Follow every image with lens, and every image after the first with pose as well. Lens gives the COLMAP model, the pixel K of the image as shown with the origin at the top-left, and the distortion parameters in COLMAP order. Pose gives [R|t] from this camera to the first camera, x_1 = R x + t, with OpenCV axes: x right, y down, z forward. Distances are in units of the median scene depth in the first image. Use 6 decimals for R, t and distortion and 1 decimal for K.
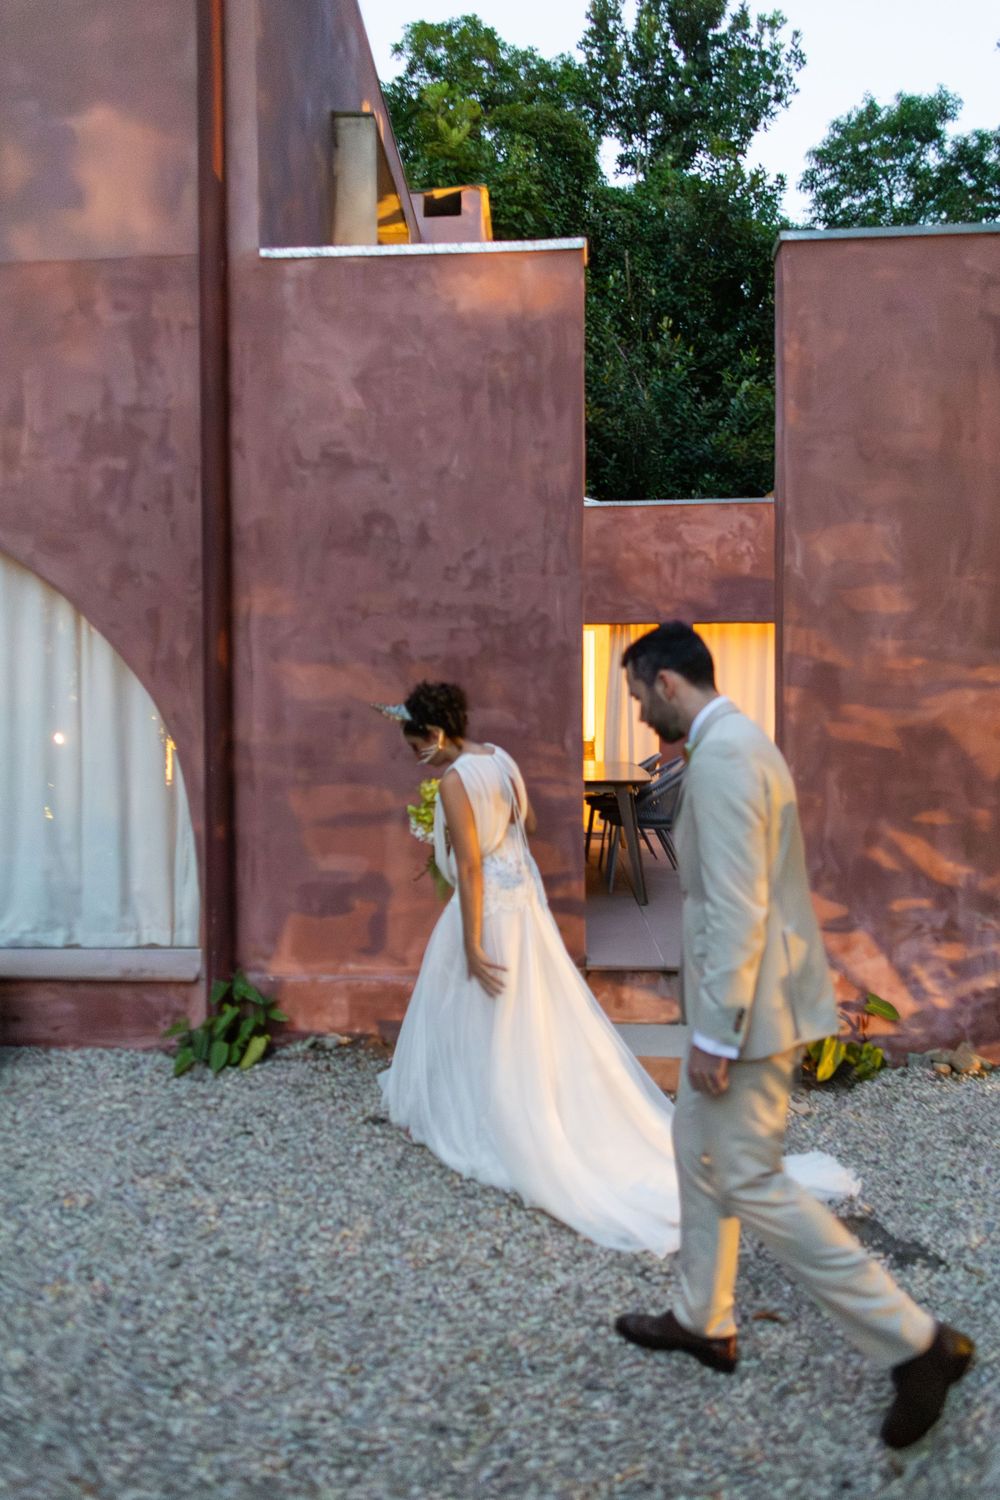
lens RADIAL K [[1024.5, 0, 500.0], [0, 1024.5, 750.0], [0, 0, 1]] dist [0.038202, -0.038272]
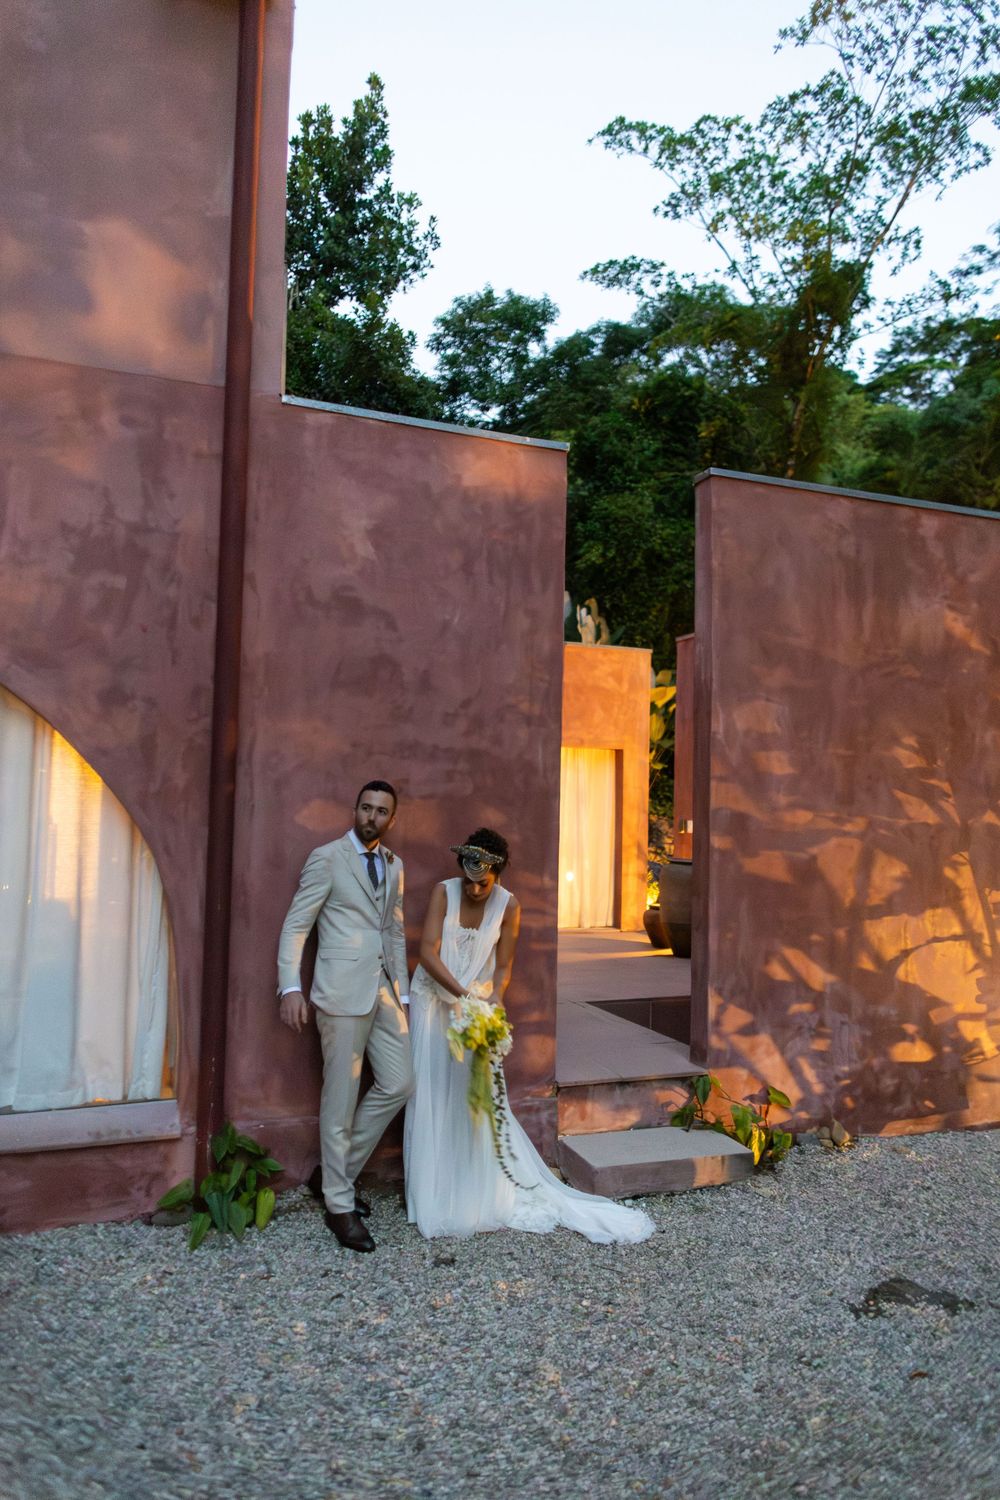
lens RADIAL K [[992.4, 0, 500.0], [0, 992.4, 750.0], [0, 0, 1]] dist [0.034986, -0.032974]
pose [[0.909963, 0.049185, 0.411762, -0.422787], [-0.014073, 0.996032, -0.087877, -0.048705], [-0.414450, 0.074170, 0.907045, 0.036866]]
